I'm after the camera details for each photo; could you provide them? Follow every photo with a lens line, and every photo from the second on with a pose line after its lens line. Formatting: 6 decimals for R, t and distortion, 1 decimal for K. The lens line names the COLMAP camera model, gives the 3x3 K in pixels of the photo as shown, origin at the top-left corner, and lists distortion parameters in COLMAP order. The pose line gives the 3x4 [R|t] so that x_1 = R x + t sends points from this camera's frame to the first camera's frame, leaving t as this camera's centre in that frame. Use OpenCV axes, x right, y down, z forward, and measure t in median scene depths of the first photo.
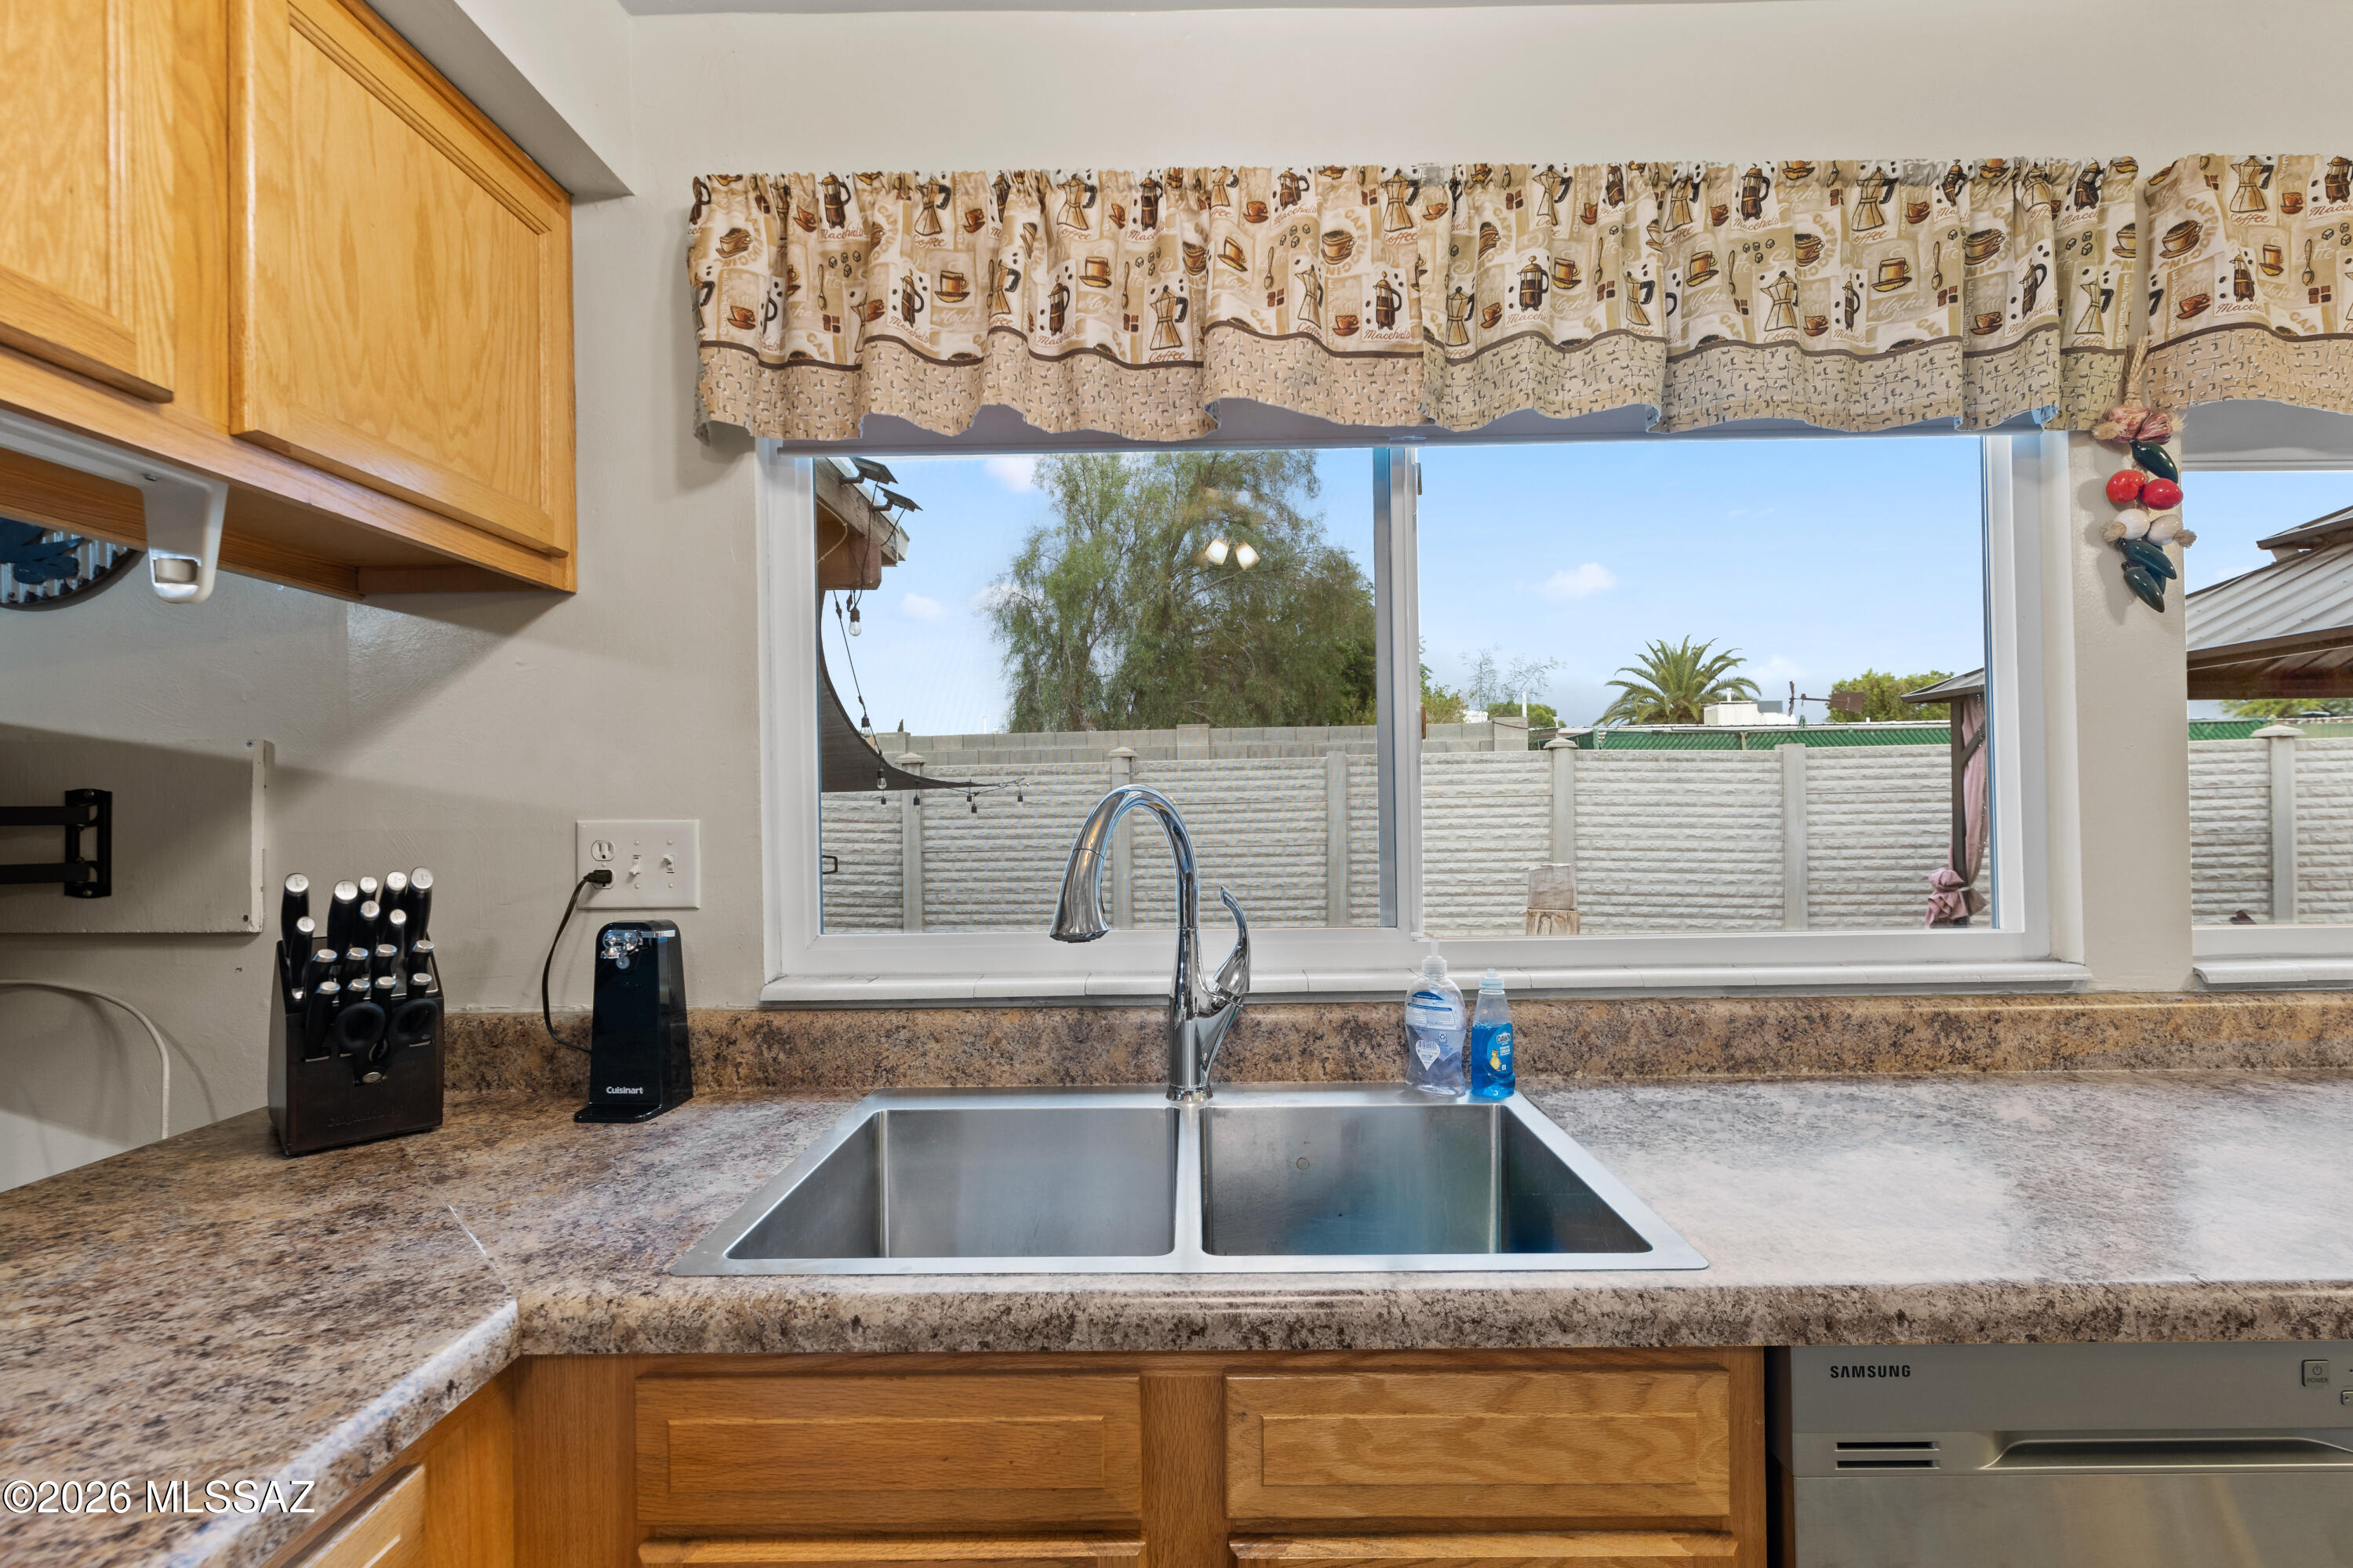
lens RADIAL K [[1024.1, 0, 1184.5], [0, 1024.1, 801.5], [0, 0, 1]] dist [-0.001912, -0.000085]
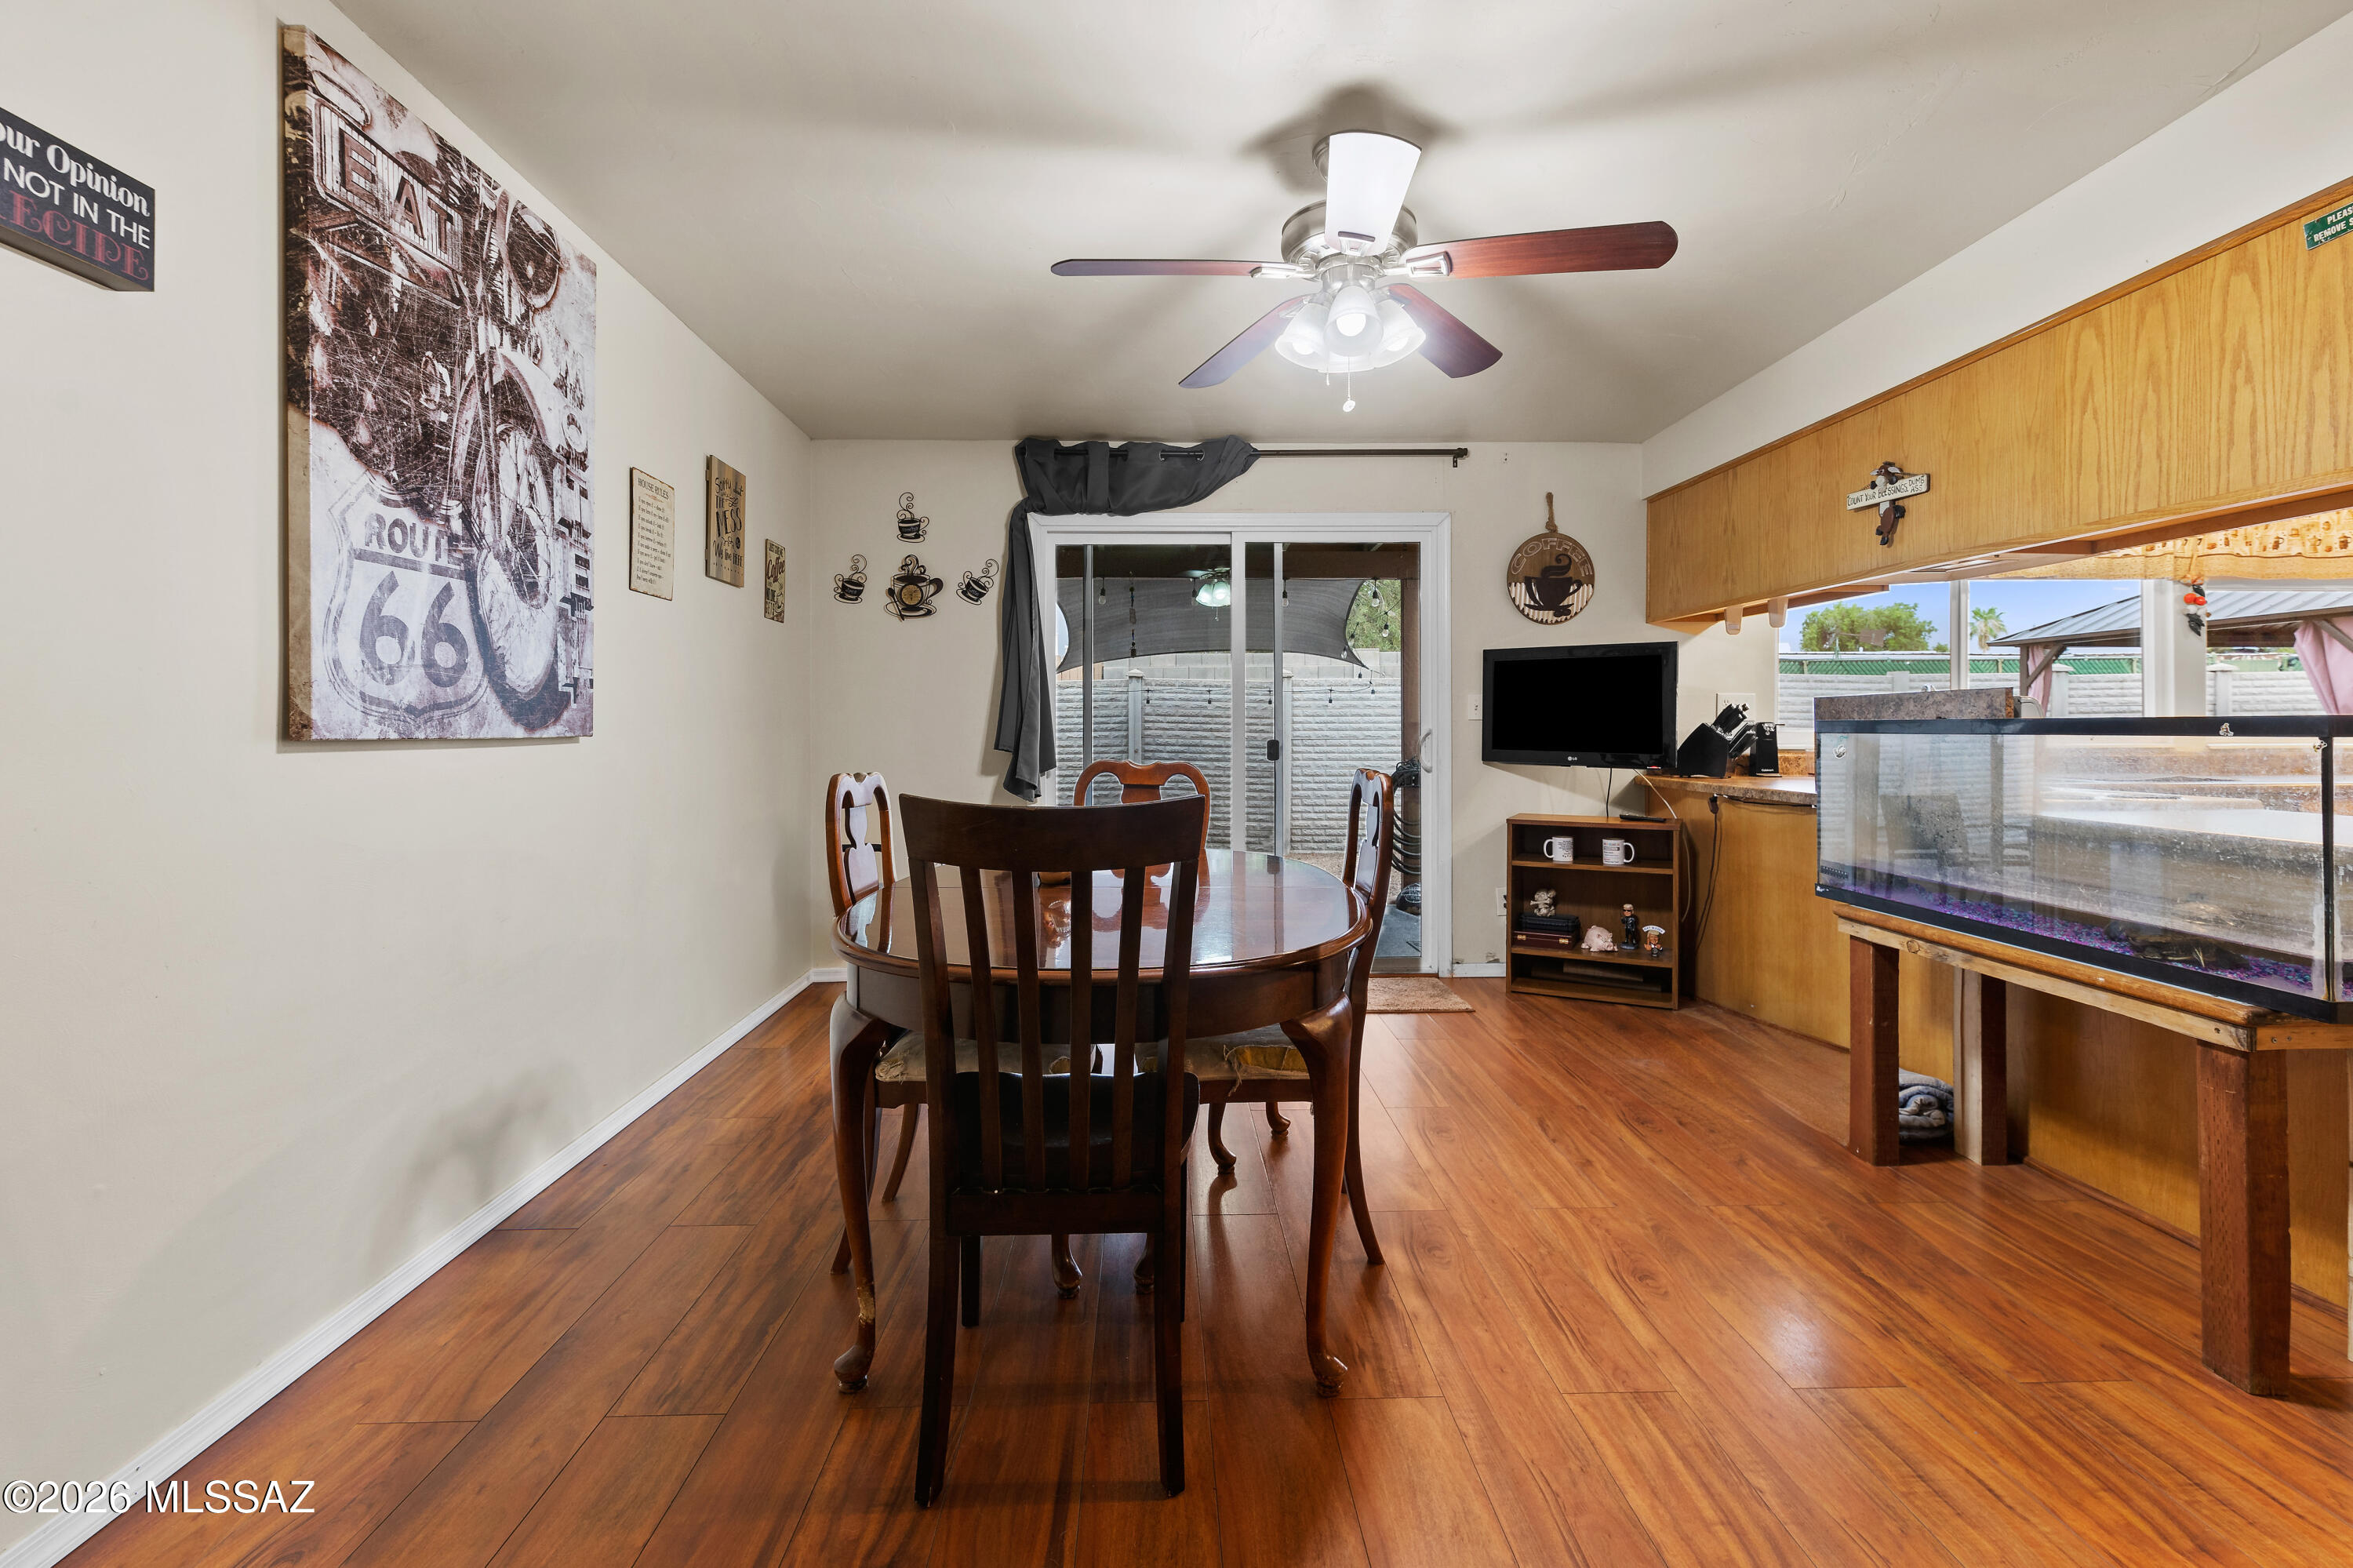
lens RADIAL K [[1027.8, 0, 1169.1], [0, 1027.8, 727.6], [0, 0, 1]] dist [-0.000080, -0.000199]
pose [[0.999532, 0.012703, 0.027812, -2.535465], [-0.012937, 0.999882, 0.008270, 0.130258], [-0.027704, -0.008625, 0.999579, -2.295907]]
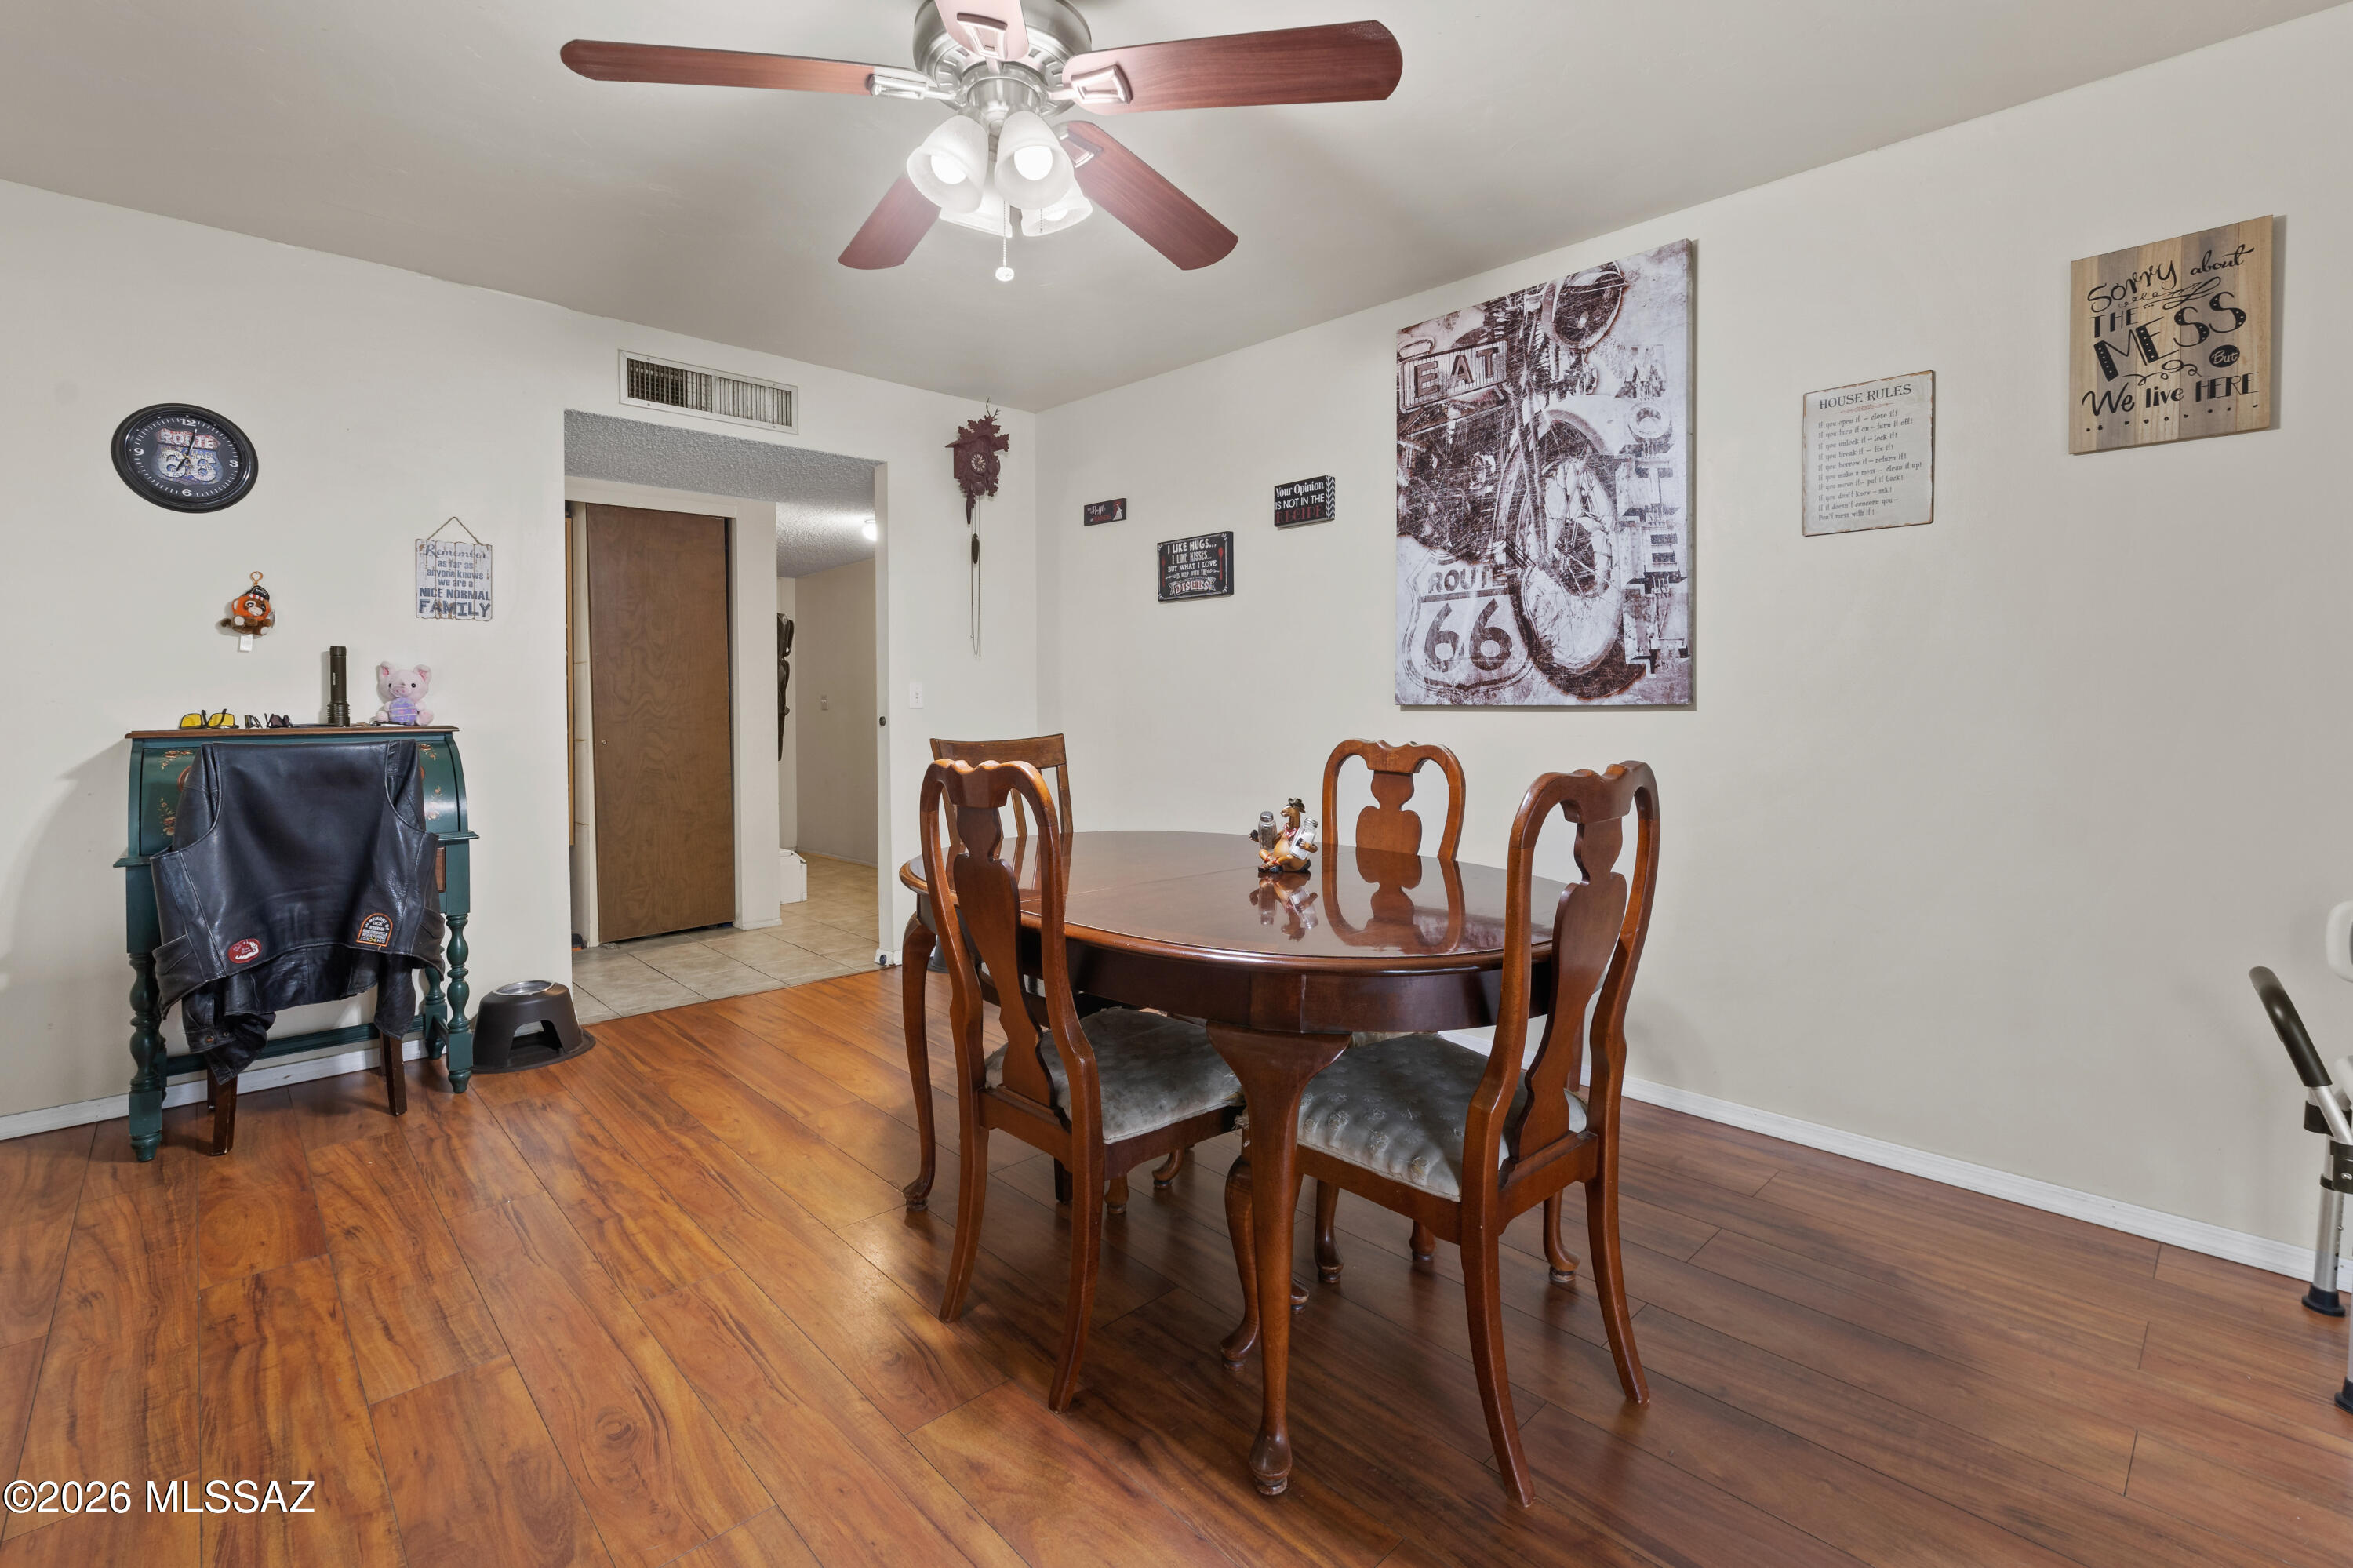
lens RADIAL K [[1033.2, 0, 1202.7], [0, 1033.2, 712.6], [0, 0, 1]] dist [0.001228, 0.000249]
pose [[-0.705394, 0.024047, -0.708408, -1.467083], [0.020539, 0.999698, 0.013483, 0.146957], [0.708518, -0.005039, -0.705675, 0.502942]]
